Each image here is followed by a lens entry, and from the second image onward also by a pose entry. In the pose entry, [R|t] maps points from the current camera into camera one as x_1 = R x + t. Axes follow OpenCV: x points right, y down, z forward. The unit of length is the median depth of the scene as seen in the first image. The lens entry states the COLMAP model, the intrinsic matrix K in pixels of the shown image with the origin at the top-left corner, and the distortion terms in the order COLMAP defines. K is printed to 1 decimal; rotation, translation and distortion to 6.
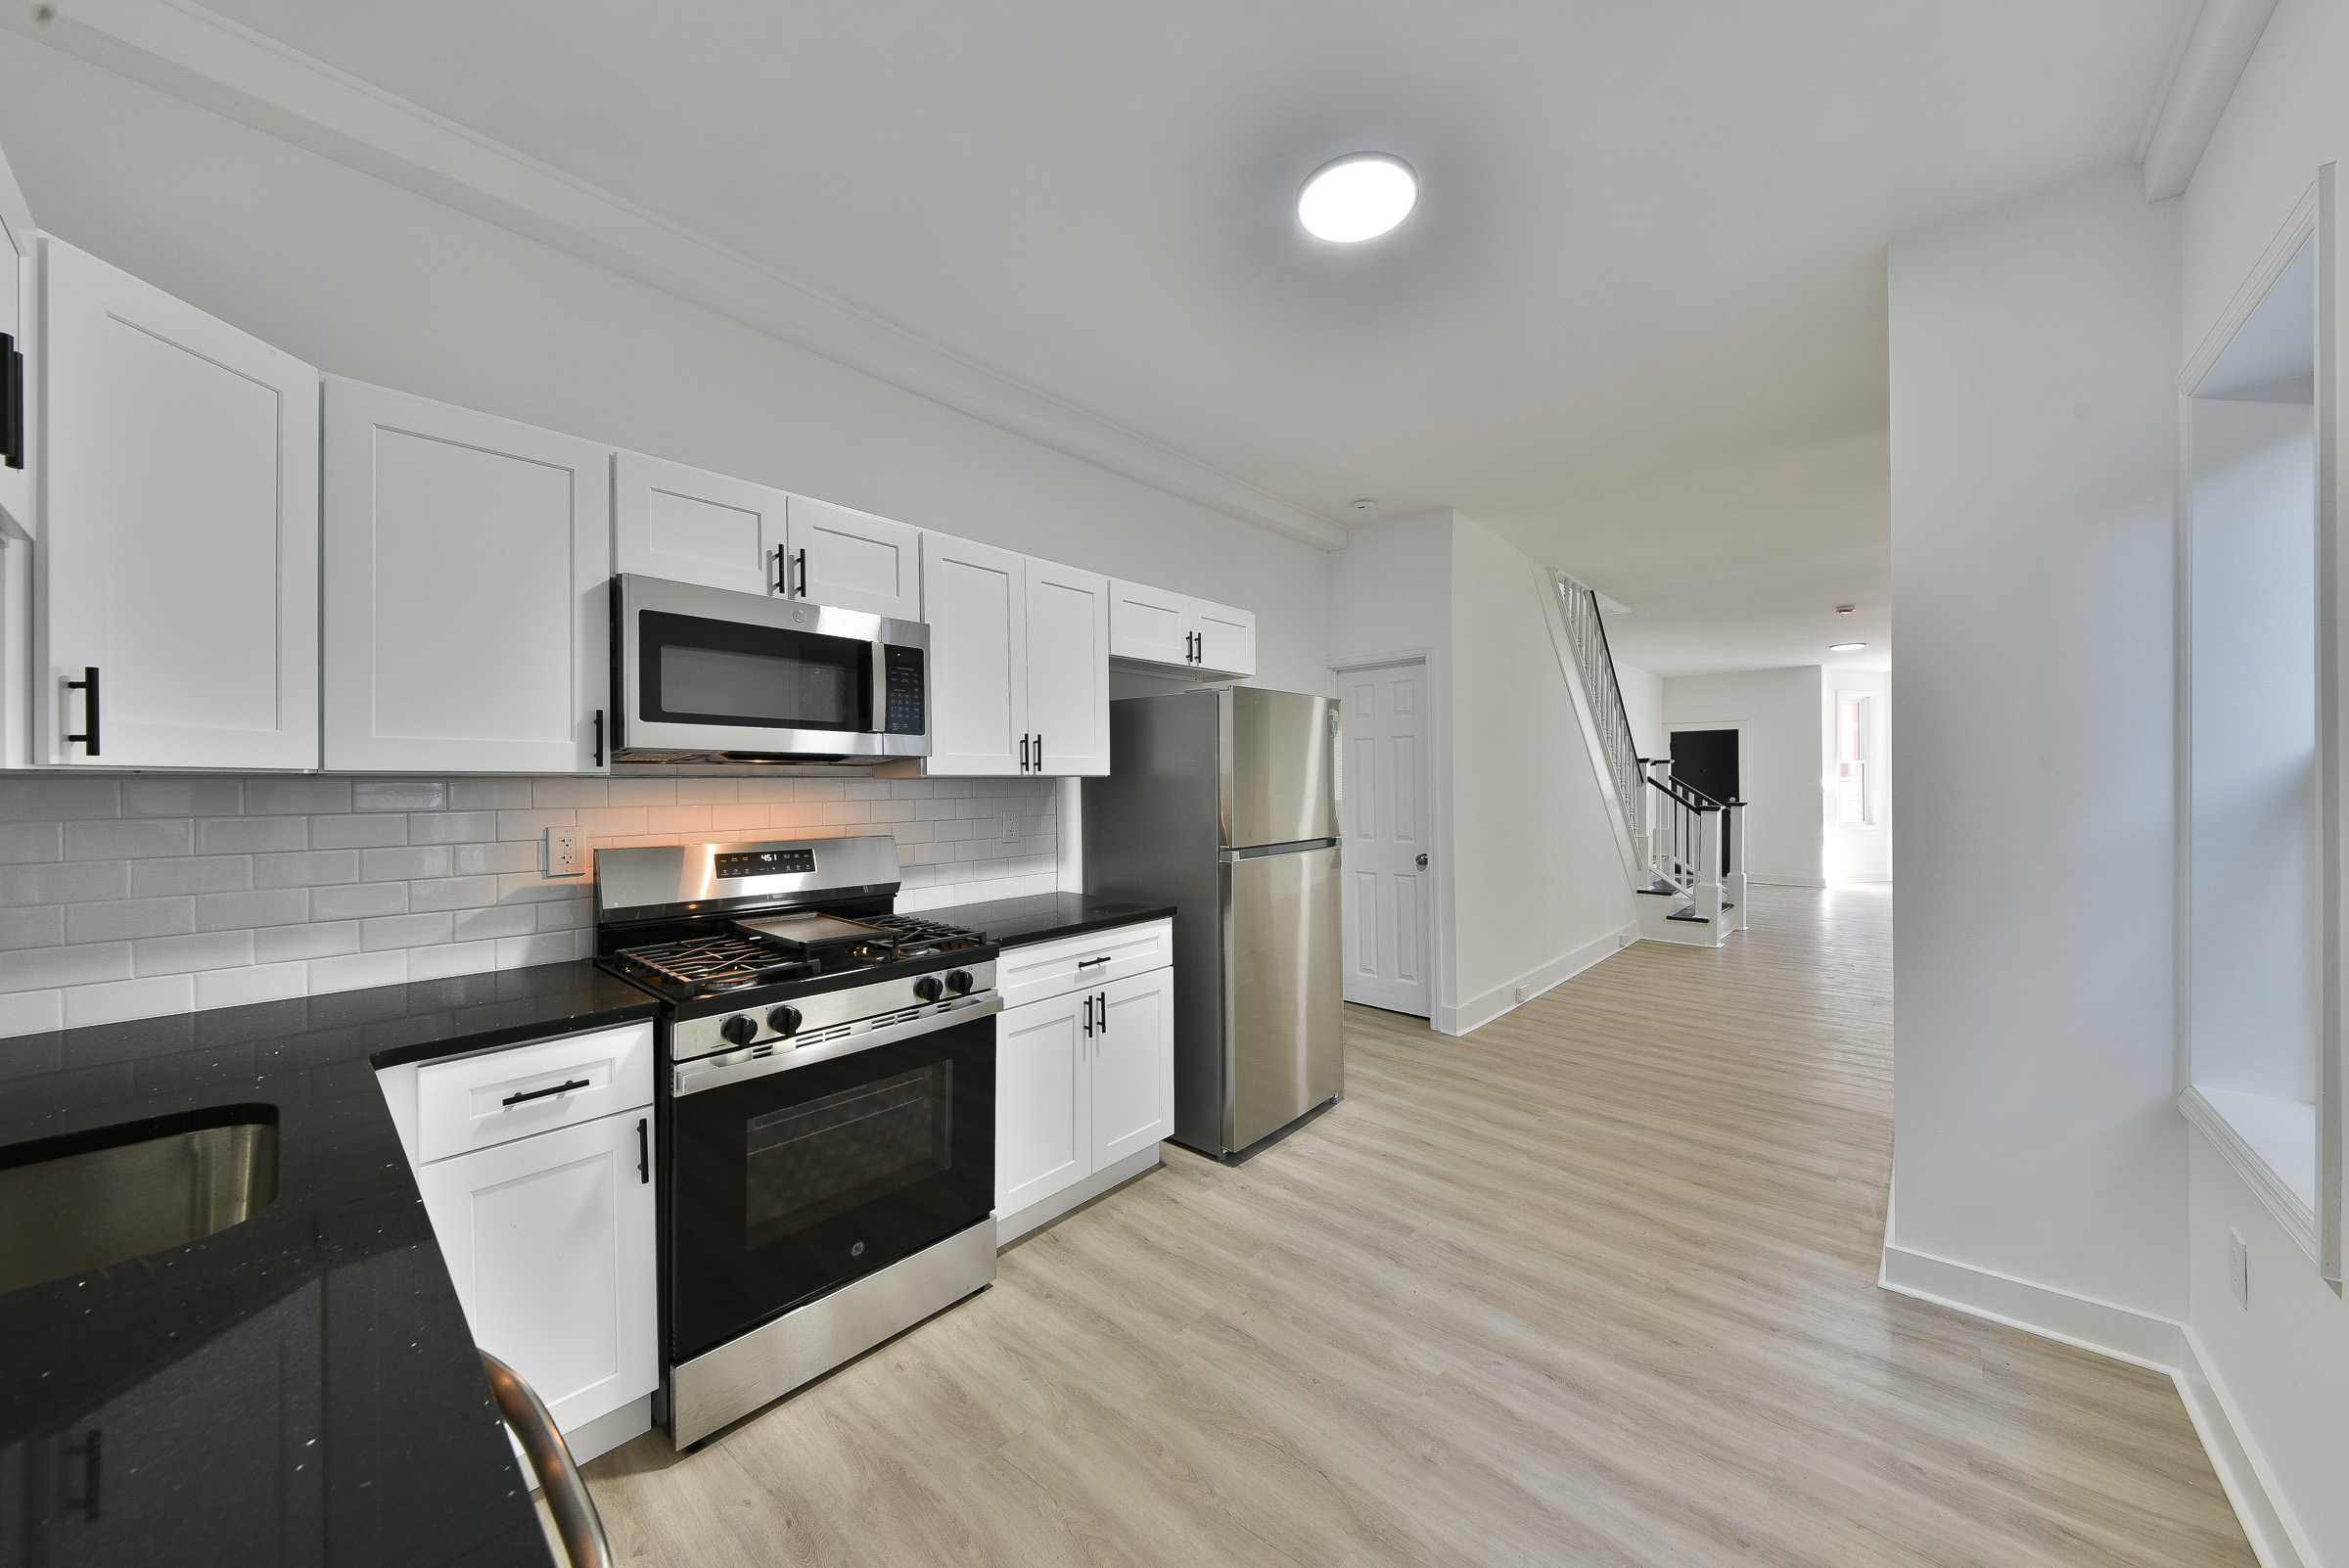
lens RADIAL K [[809.9, 0, 1206.1], [0, 809.9, 783.3], [0, 0, 1]] dist [0.048555, -0.027359]
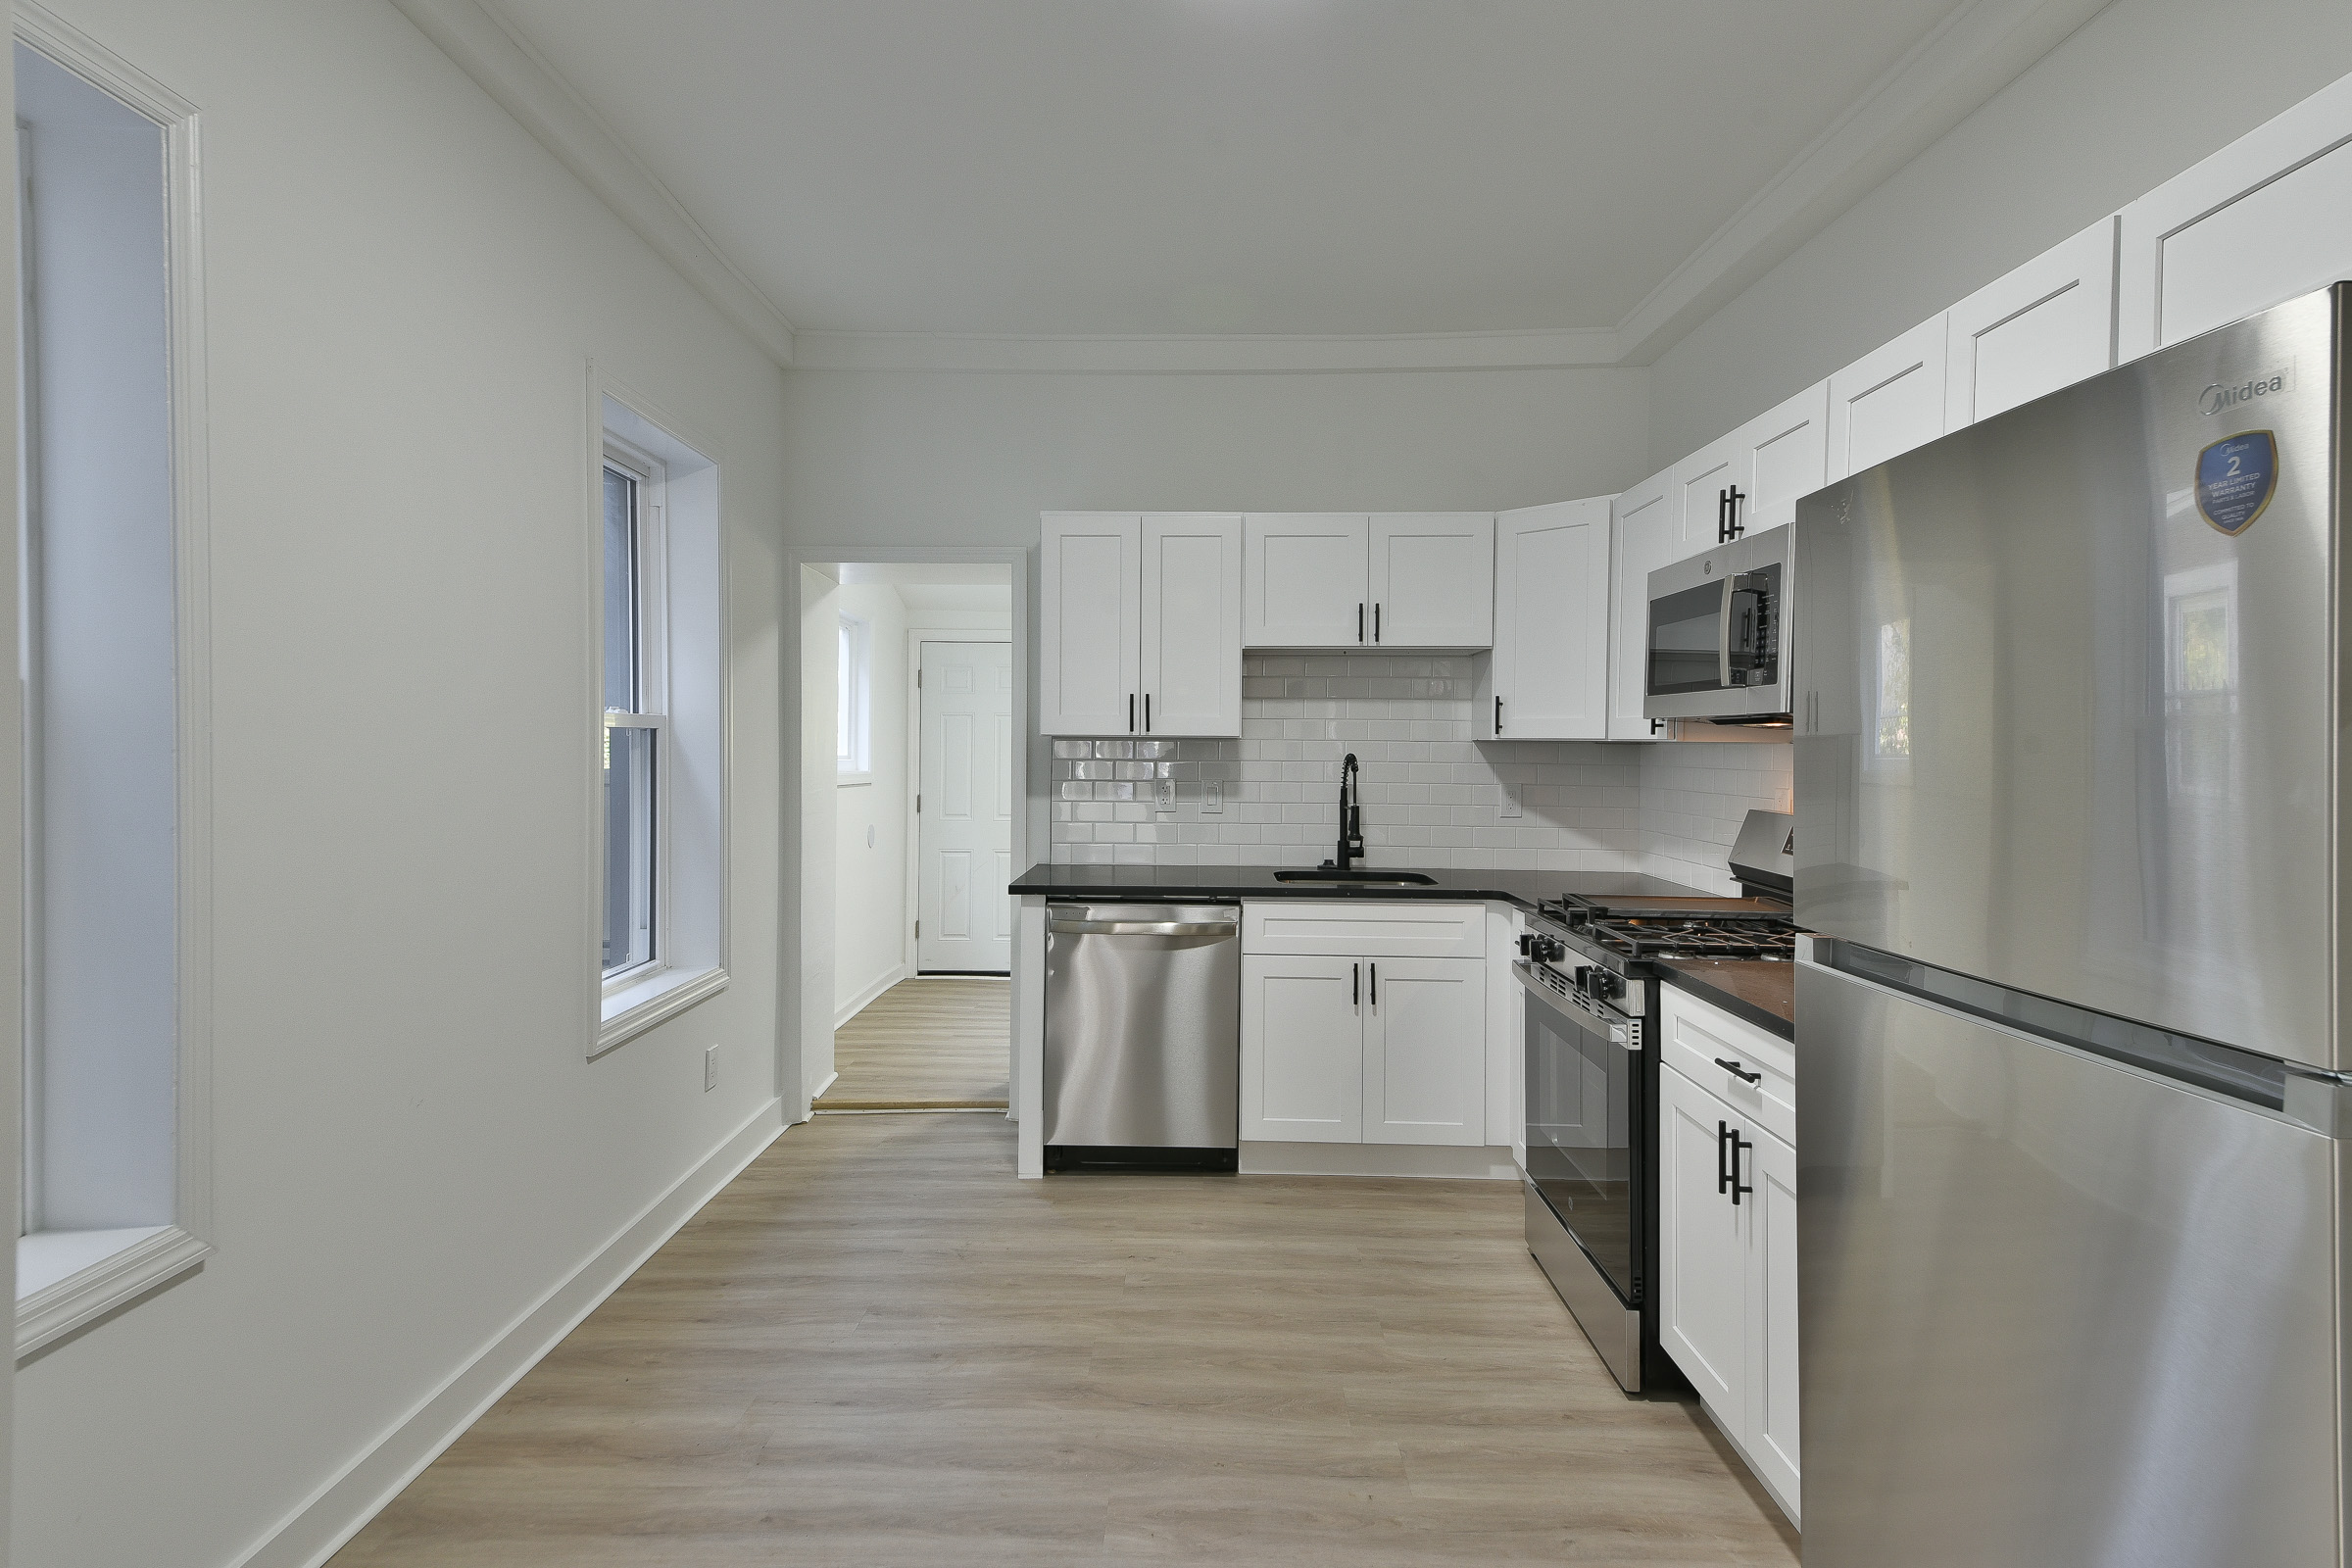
lens RADIAL K [[1190.0, 0, 1174.7], [0, 1190.0, 747.5], [0, 0, 1]] dist [0.004401, -0.000382]
pose [[-0.762127, 0.000068, -0.647428, 0.890939], [-0.008179, 0.999919, 0.009732, -0.008699], [0.647376, 0.012712, -0.762065, 1.770809]]
